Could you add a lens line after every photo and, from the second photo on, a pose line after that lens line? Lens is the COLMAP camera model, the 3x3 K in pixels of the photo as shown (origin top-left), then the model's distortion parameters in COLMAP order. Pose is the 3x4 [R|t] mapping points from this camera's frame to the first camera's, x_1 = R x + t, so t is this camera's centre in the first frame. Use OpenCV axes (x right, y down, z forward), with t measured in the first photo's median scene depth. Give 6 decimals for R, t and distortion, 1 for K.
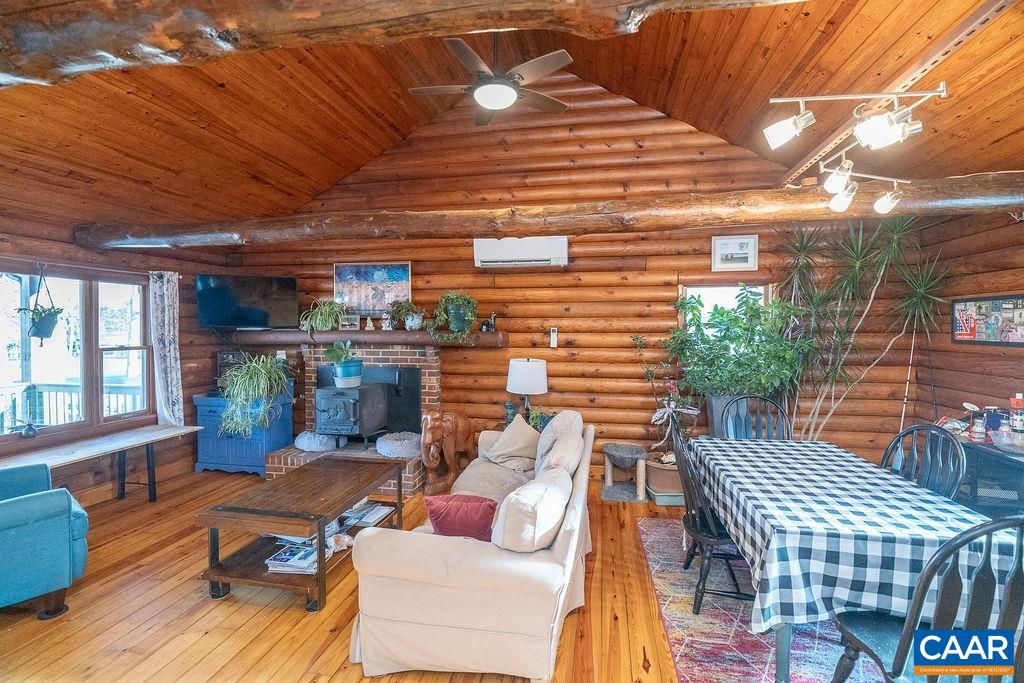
lens RADIAL K [[458.1, 0, 511.7], [0, 458.1, 337.9], [0, 0, 1]] dist [-0.007294, 0.002018]
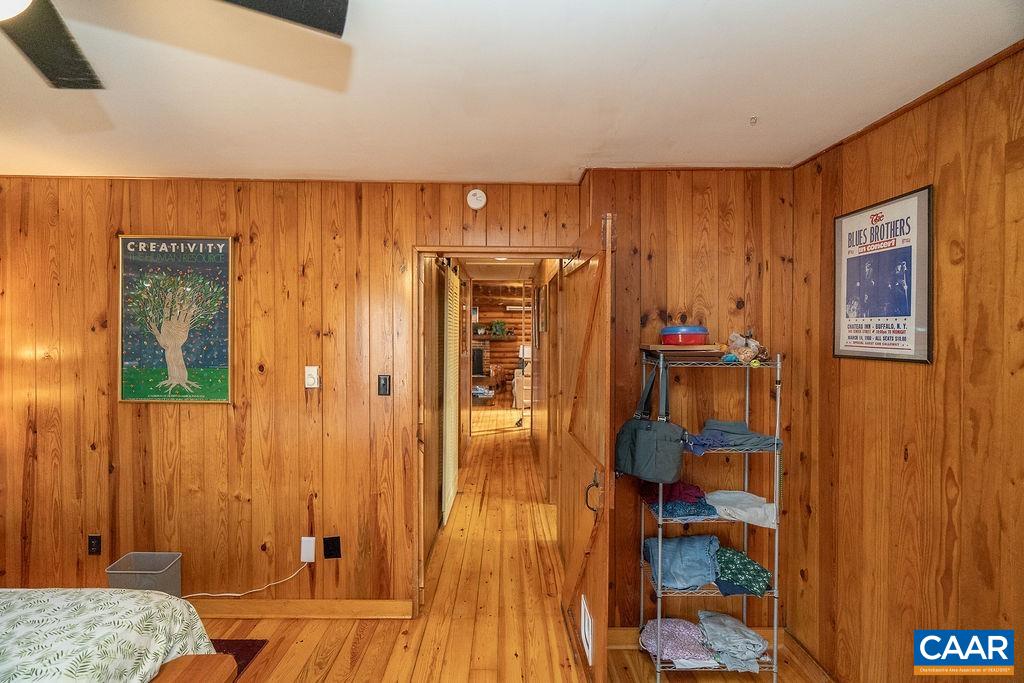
lens RADIAL K [[458.1, 0, 511.2], [0, 458.1, 335.4], [0, 0, 1]] dist [-0.007294, 0.002018]
pose [[0.978999, 0.003827, 0.203830, -0.620689], [-0.001695, 0.999942, -0.010632, 0.017550], [-0.203859, 0.010063, 0.978949, -1.649608]]
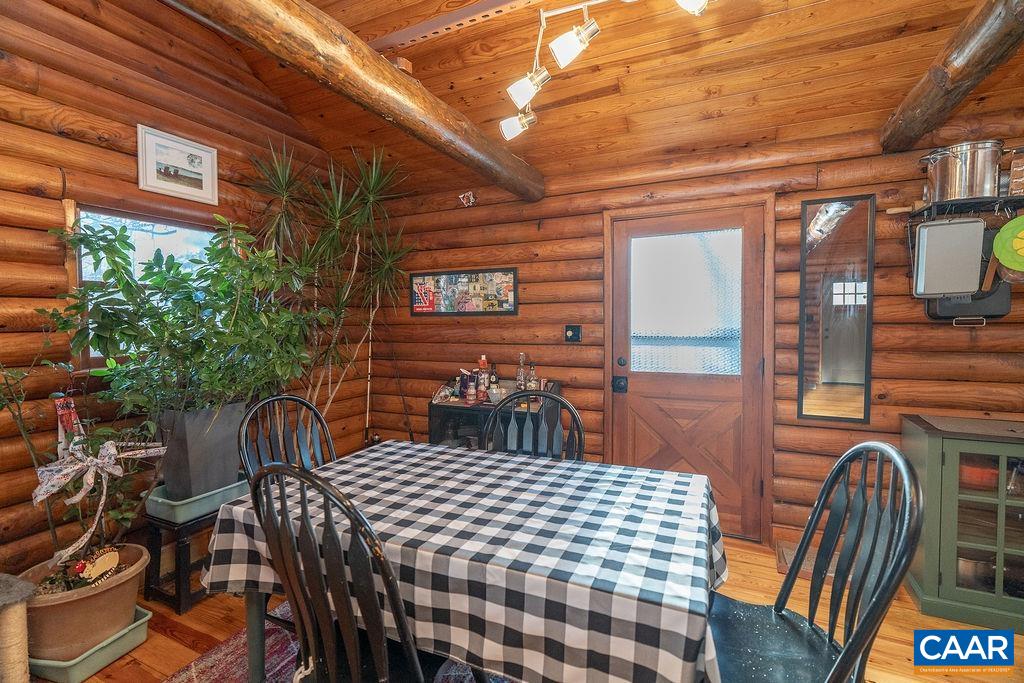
lens RADIAL K [[458.1, 0, 511.9], [0, 458.1, 336.7], [0, 0, 1]] dist [-0.007294, 0.002018]
pose [[0.239937, -0.035168, 0.970151, 0.008706], [0.031292, 0.999104, 0.028478, 0.030276], [-0.970284, 0.023525, 0.240822, 0.442703]]
